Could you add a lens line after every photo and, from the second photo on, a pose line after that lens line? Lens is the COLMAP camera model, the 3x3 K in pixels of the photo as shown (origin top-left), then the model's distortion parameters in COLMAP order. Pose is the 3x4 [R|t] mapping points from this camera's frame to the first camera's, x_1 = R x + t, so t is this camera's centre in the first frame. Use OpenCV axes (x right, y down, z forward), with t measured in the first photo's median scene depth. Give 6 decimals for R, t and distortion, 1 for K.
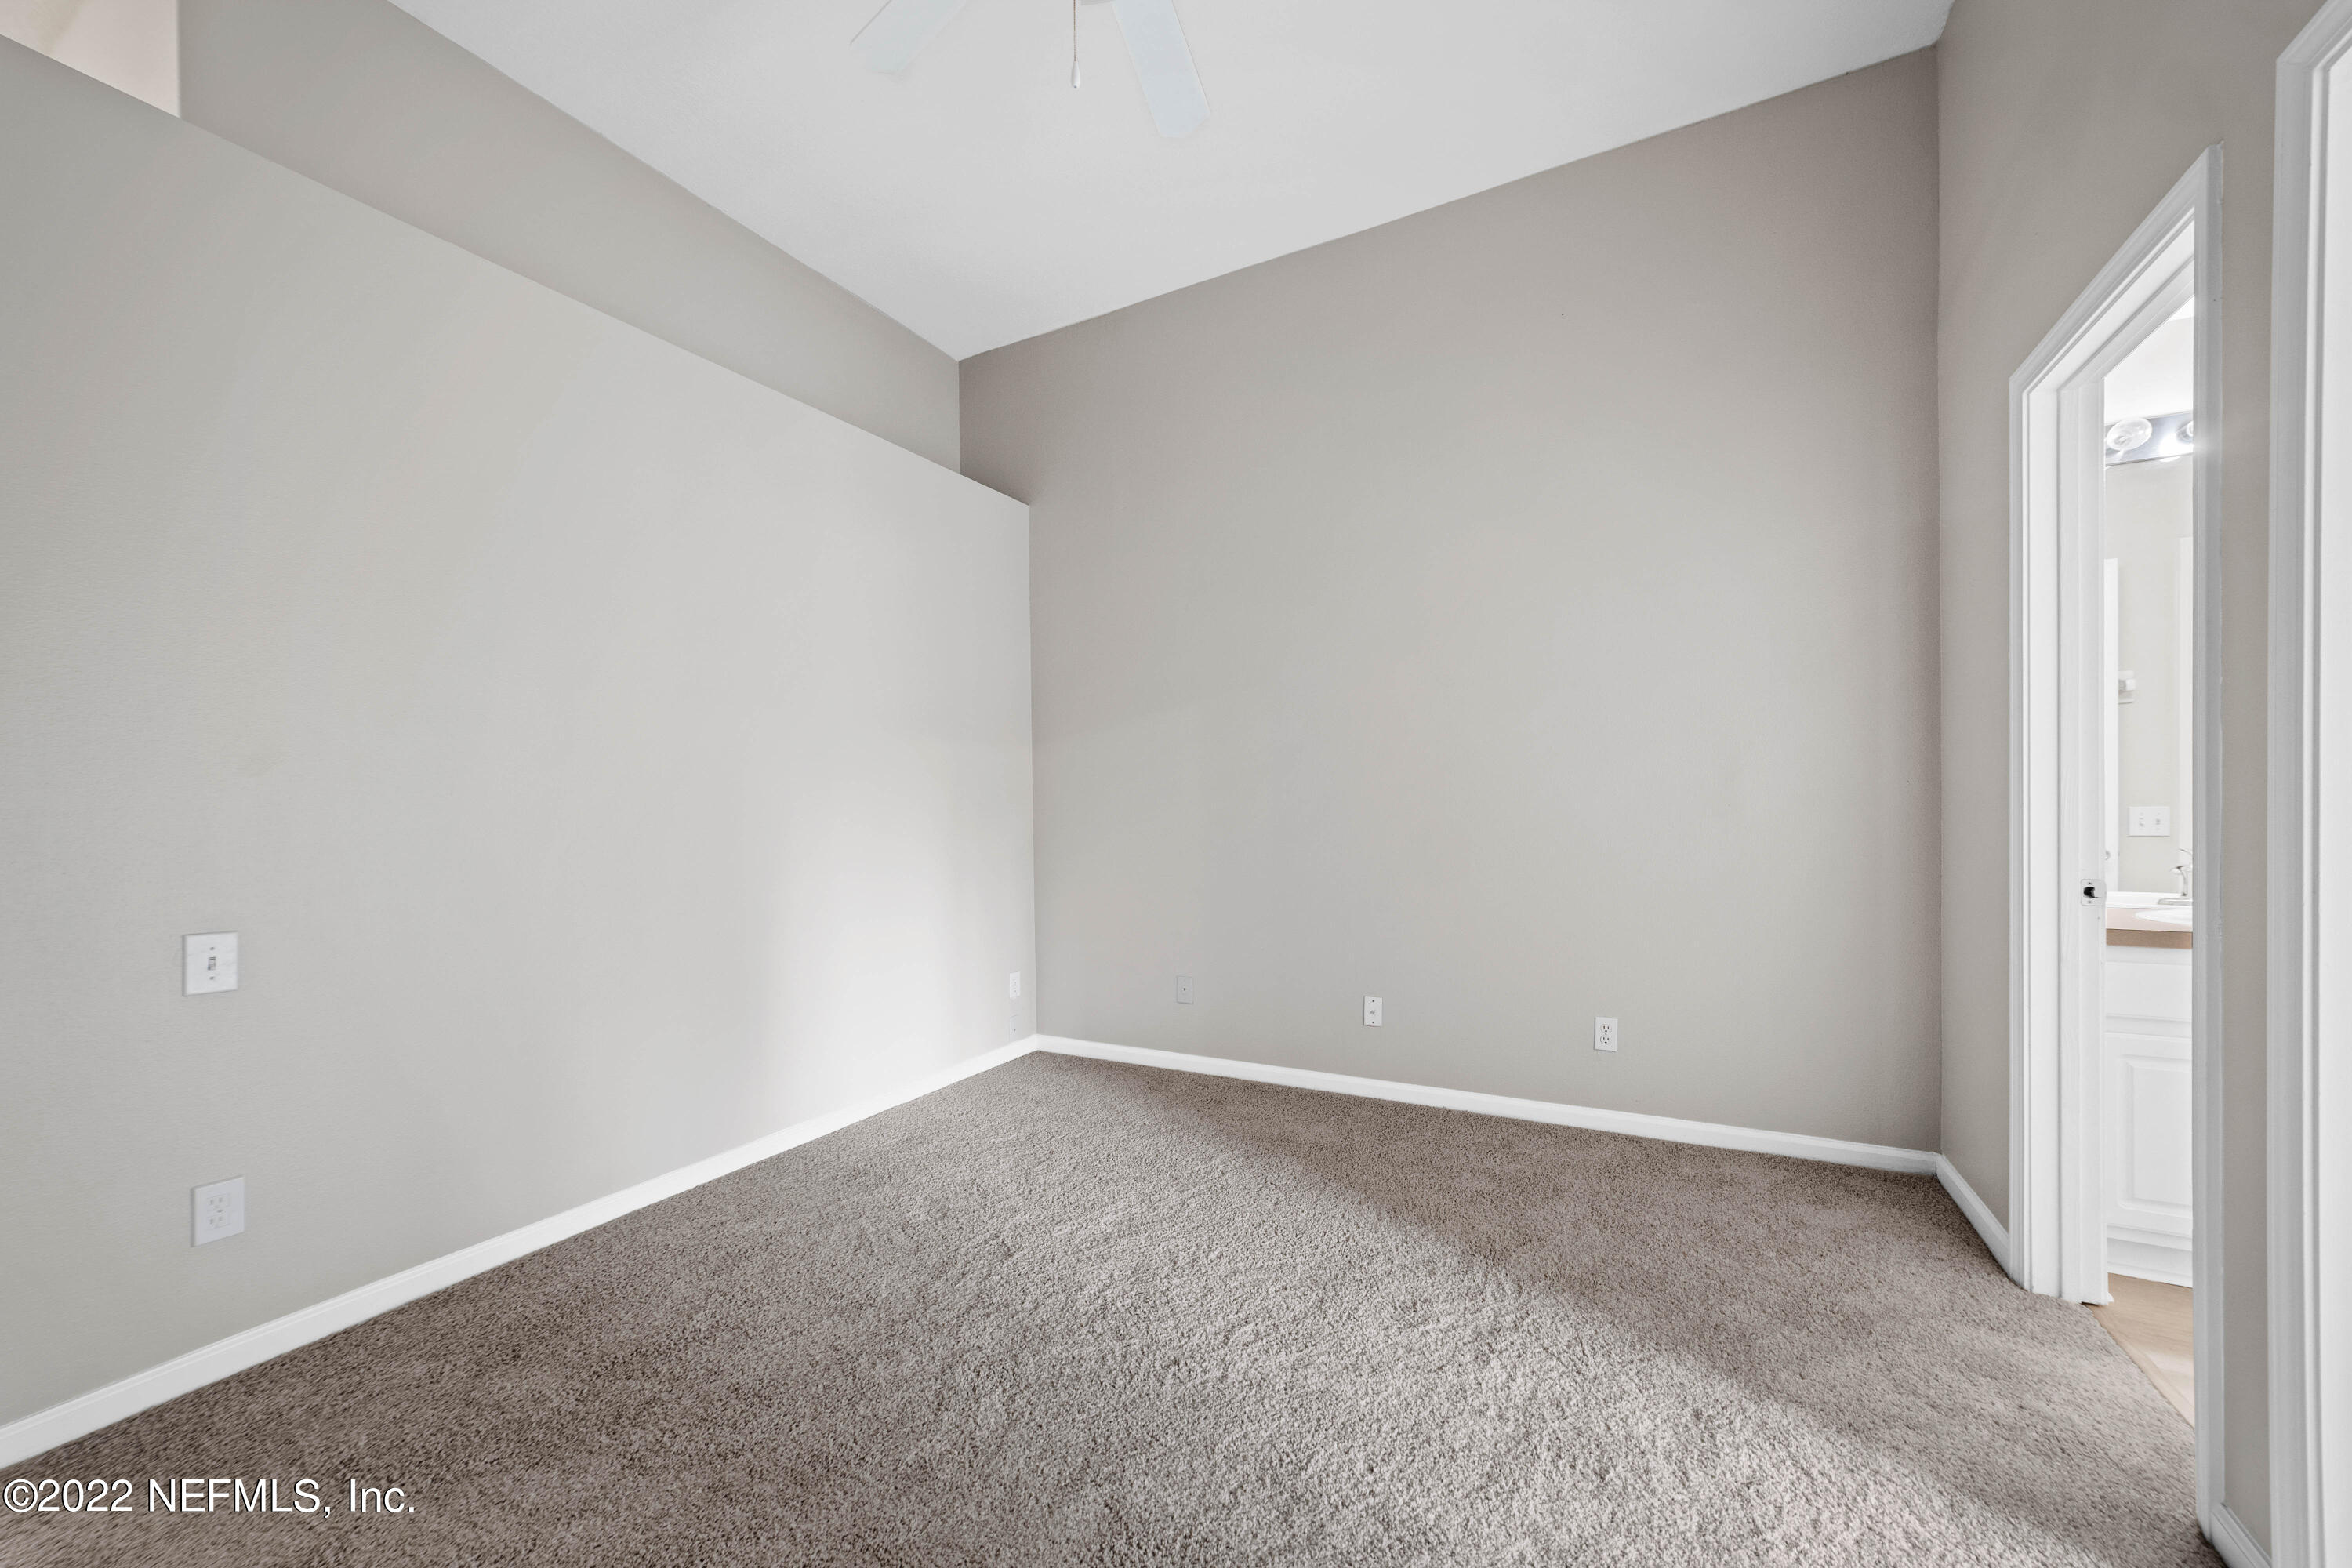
lens RADIAL K [[900.5, 0, 1175.3], [0, 900.5, 789.9], [0, 0, 1]] dist [-0.022231, 0.008401]
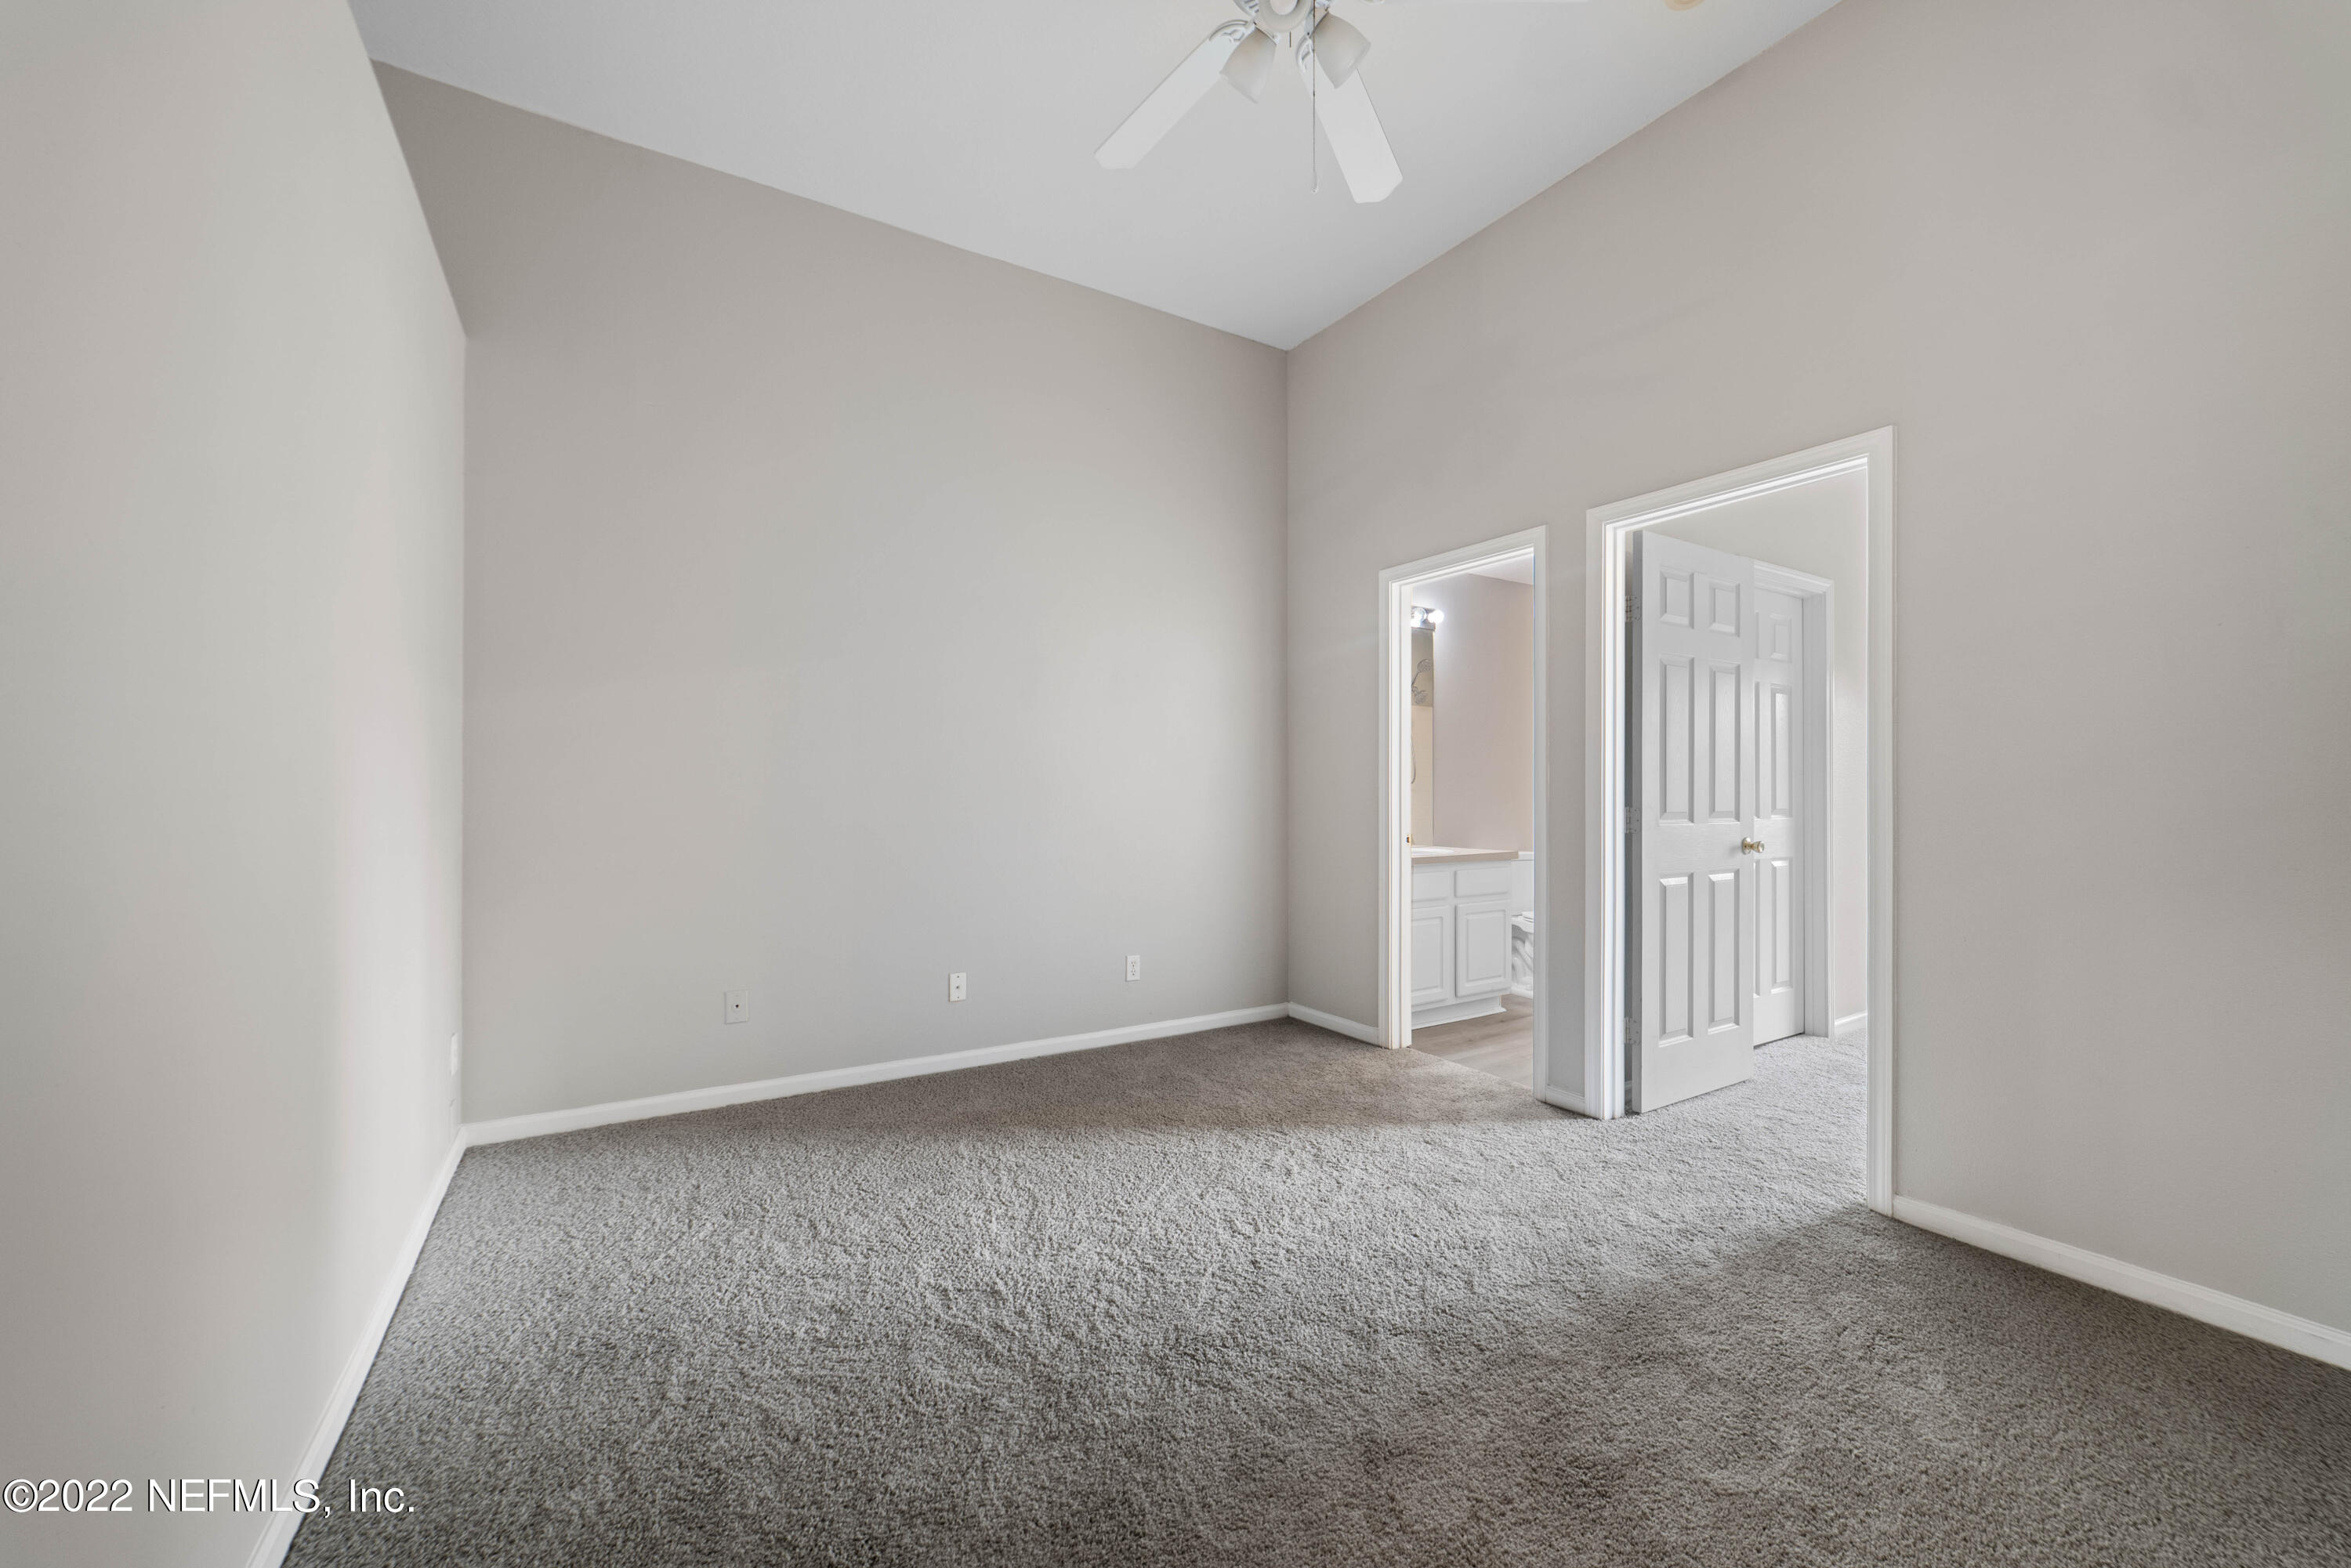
lens RADIAL K [[900.1, 0, 1152.4], [0, 900.1, 778.2], [0, 0, 1]] dist [-0.022231, 0.008401]
pose [[0.493611, 0.034645, 0.868993, -0.893831], [-0.029172, 0.999304, -0.023270, 0.033981], [-0.869194, -0.013864, 0.494277, 0.445358]]
